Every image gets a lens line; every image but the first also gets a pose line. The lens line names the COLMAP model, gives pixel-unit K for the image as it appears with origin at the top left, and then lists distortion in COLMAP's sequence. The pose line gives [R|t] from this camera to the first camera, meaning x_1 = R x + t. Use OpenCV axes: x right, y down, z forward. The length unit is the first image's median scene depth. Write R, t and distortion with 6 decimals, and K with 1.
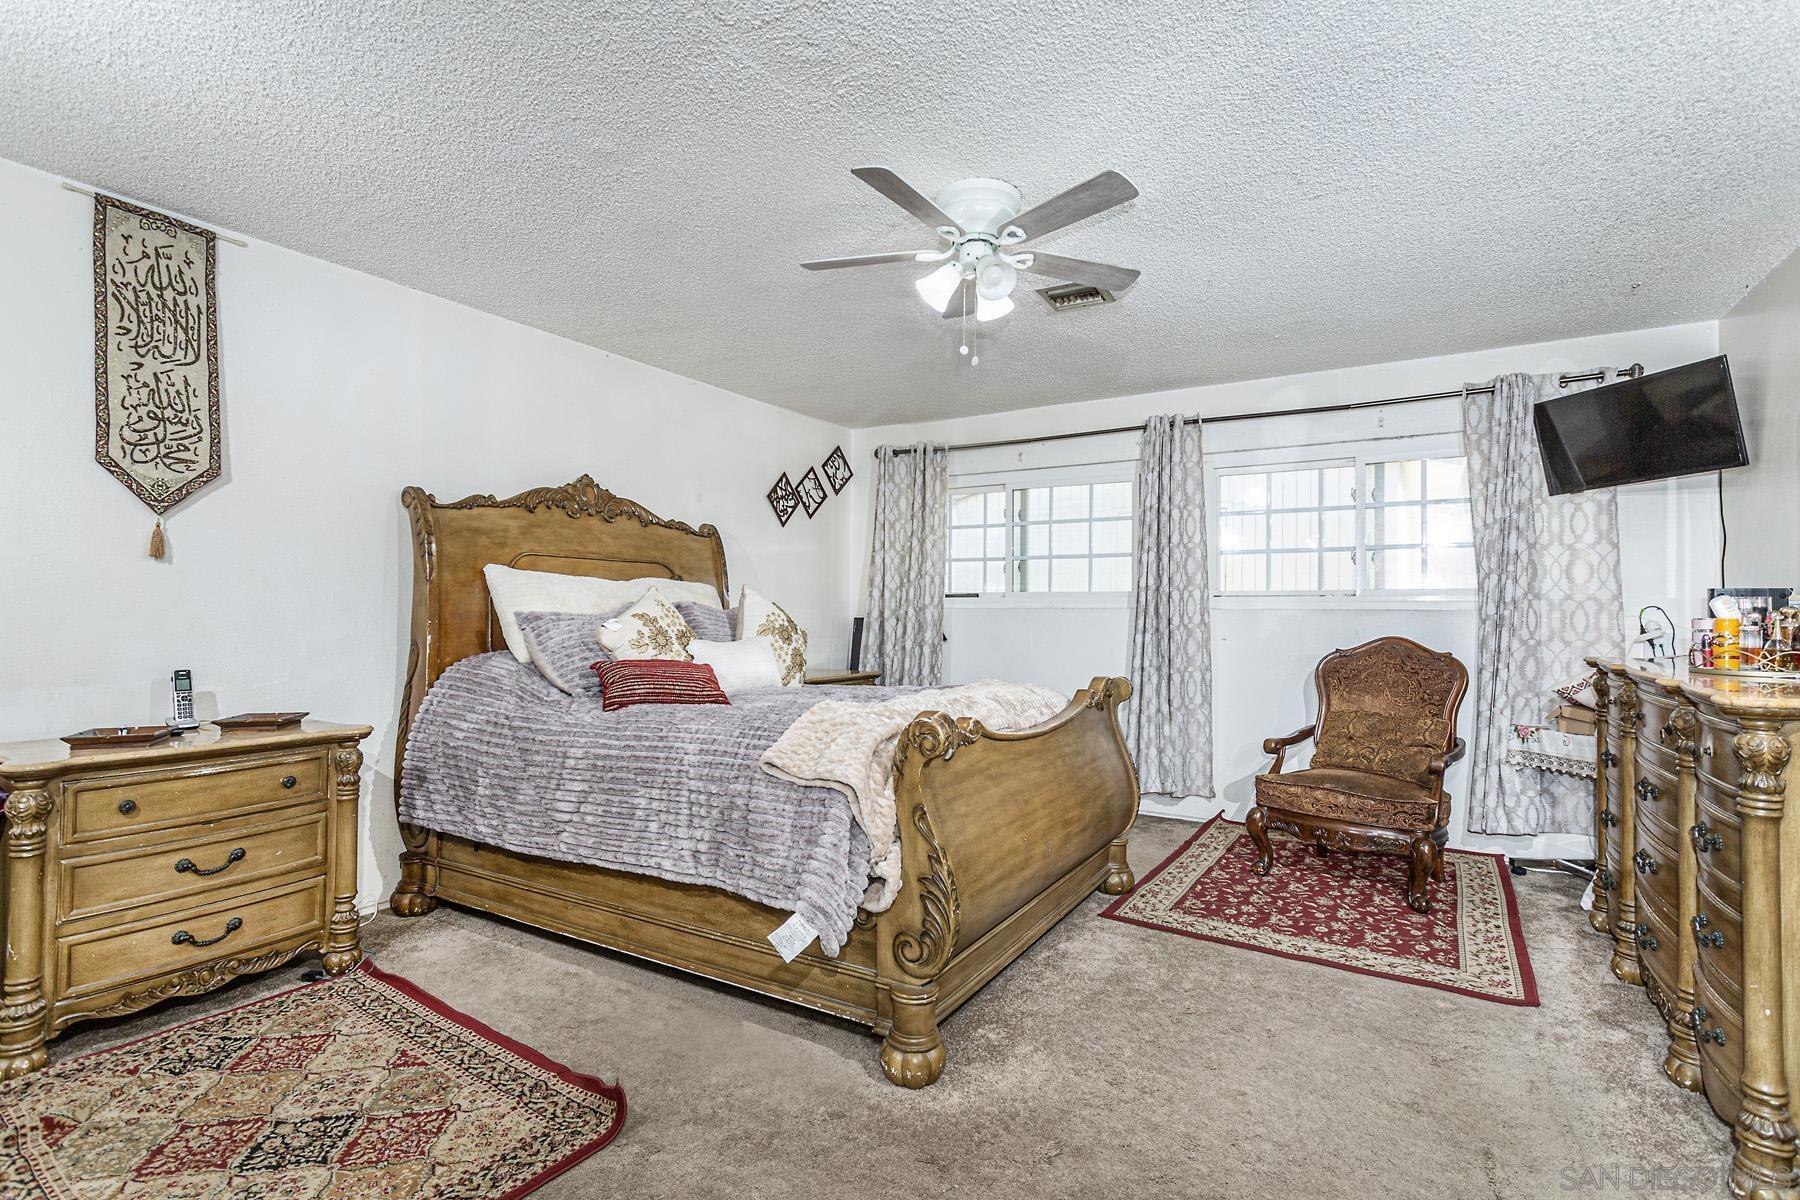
lens RADIAL K [[865.0, 0, 900.0], [0, 865.0, 600.0], [0, 0, 1]] dist [0.000166, 0.000569]
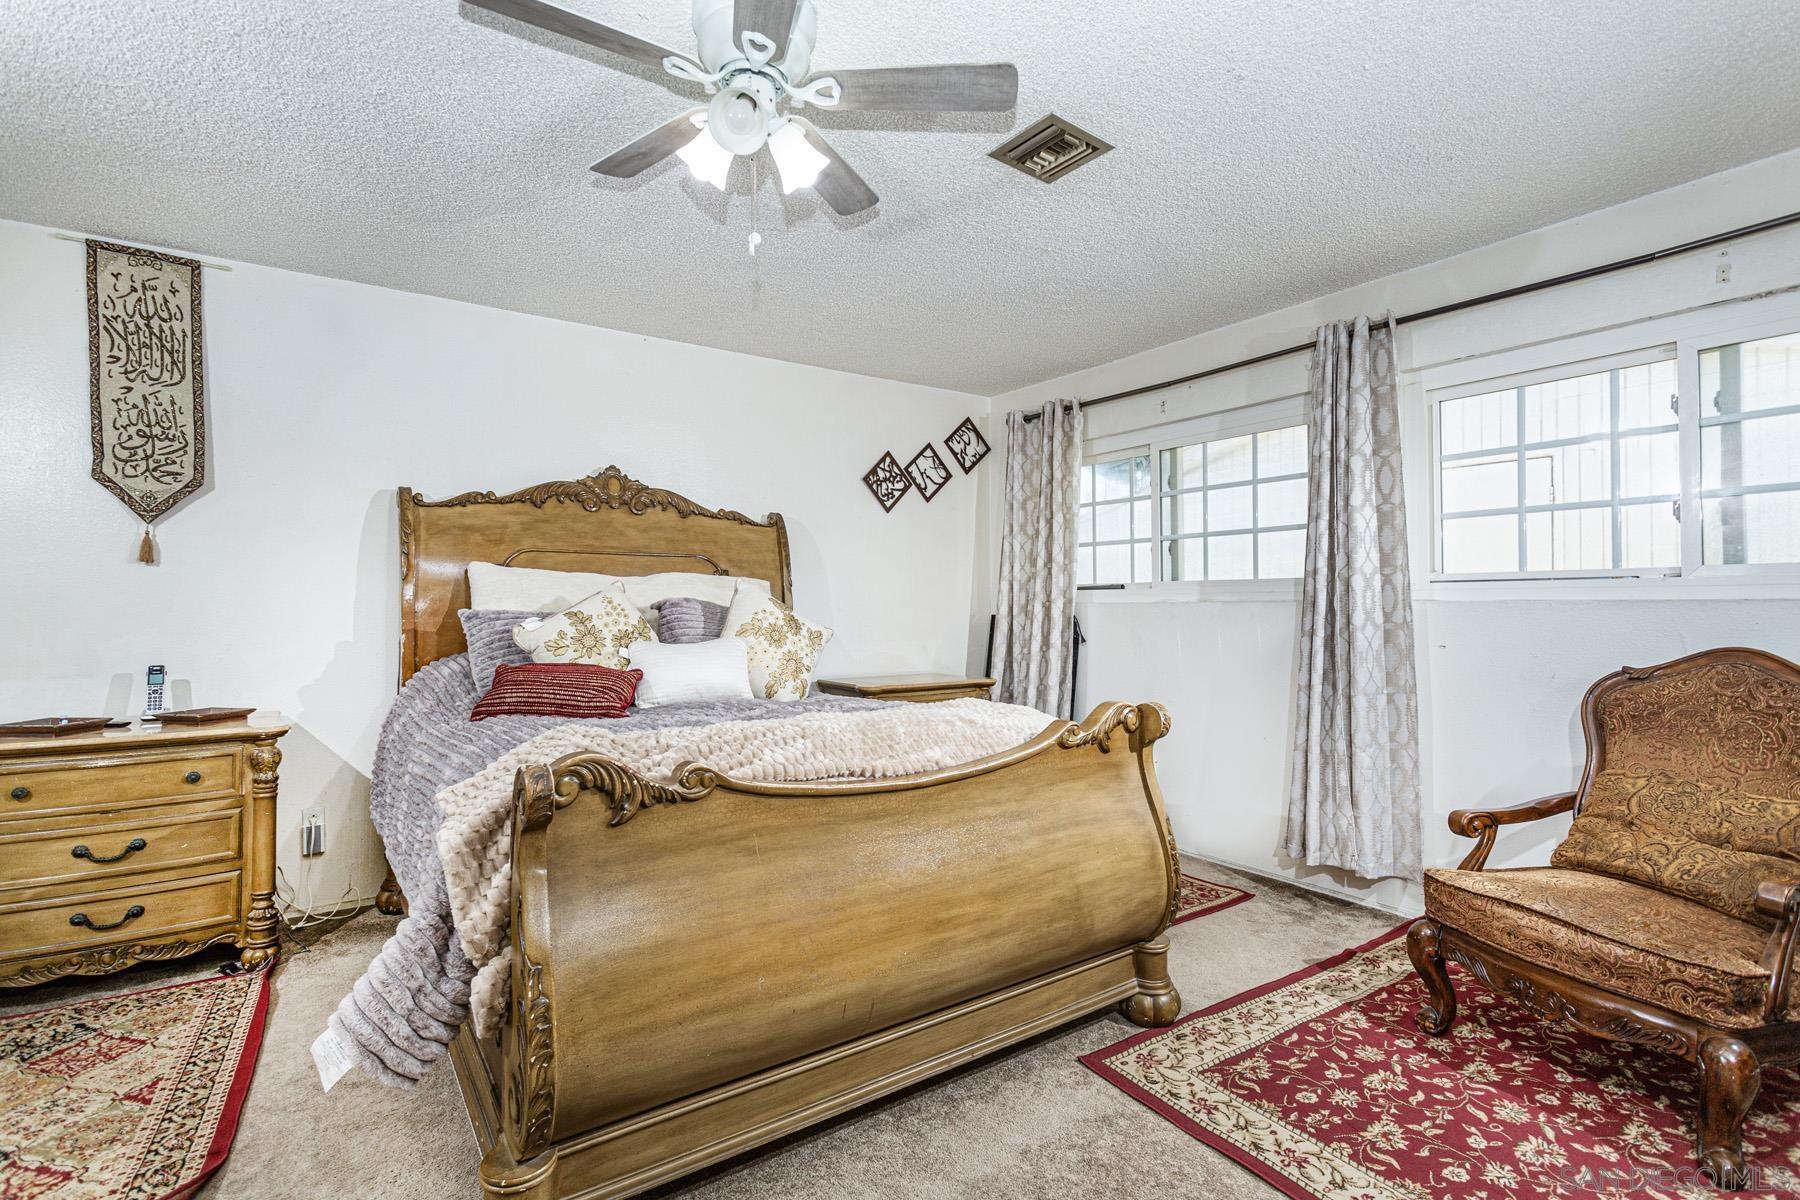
lens RADIAL K [[849.3, 0, 900.2], [0, 849.3, 591.9], [0, 0, 1]] dist [0.002002, 0.000233]
pose [[0.910548, -0.012925, -0.413202, 0.376287], [0.010575, 0.999912, -0.007975, 0.005808], [0.413268, 0.002892, 0.910605, 0.337150]]
